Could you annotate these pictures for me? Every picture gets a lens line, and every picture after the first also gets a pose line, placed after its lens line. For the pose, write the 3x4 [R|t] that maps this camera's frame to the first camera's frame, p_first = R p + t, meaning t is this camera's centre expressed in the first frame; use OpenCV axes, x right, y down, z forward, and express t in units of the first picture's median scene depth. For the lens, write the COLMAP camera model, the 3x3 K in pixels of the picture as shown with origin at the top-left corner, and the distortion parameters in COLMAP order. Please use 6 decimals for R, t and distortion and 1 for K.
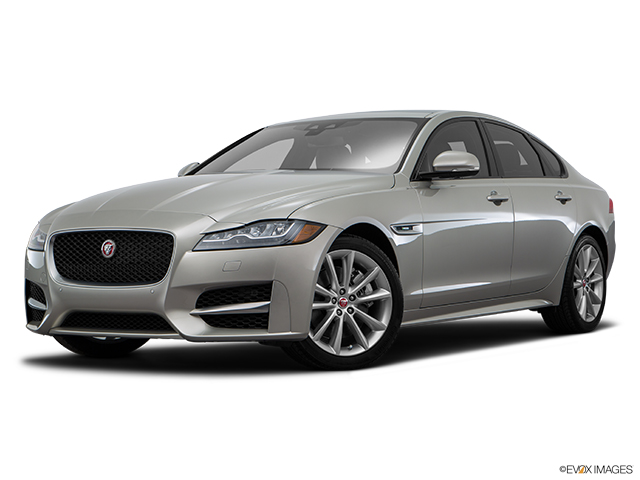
lens RADIAL K [[1191.0, 0, 320.0], [0, 1191.0, 240.0], [0, 0, 1]] dist [0.046266, -0.016976]
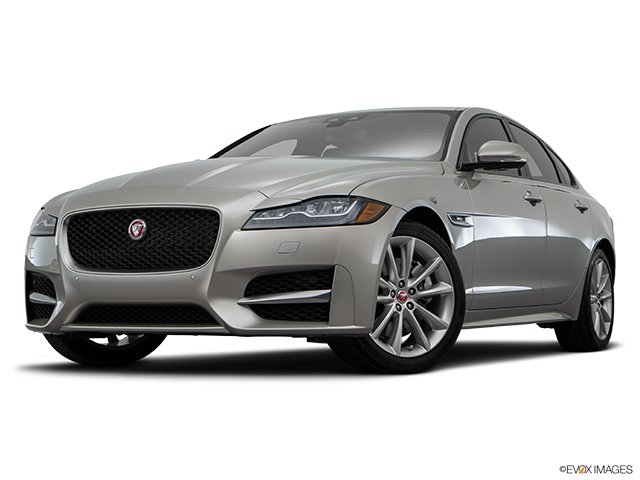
lens RADIAL K [[1130.4, 0, 320.0], [0, 1130.4, 240.0], [0, 0, 1]] dist [-0.010644, 0.034284]
pose [[0.996252, 0.012161, 0.085634, -0.112540], [-0.007831, 0.998682, -0.050721, 0.053603], [-0.086138, 0.049861, 0.995035, 0.174323]]
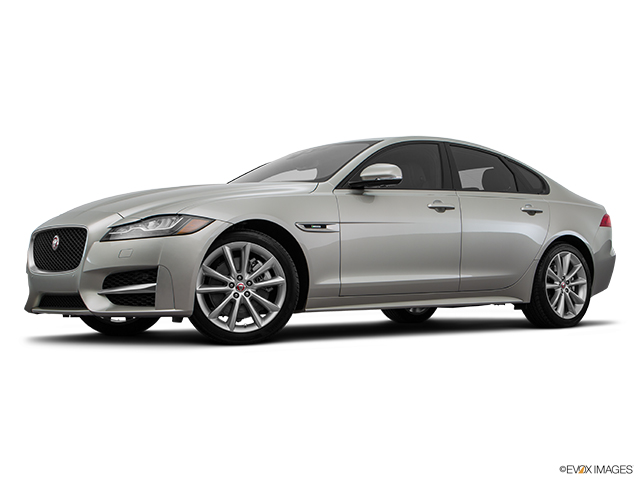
lens RADIAL K [[841.7, 0, 320.0], [0, 841.7, 240.0], [0, 0, 1]] dist [0.002509, -0.004150]
pose [[0.961209, -0.016553, -0.275324, 0.322664], [0.002890, 0.998747, -0.049958, 0.047748], [0.275806, 0.047224, 0.960052, 0.223326]]
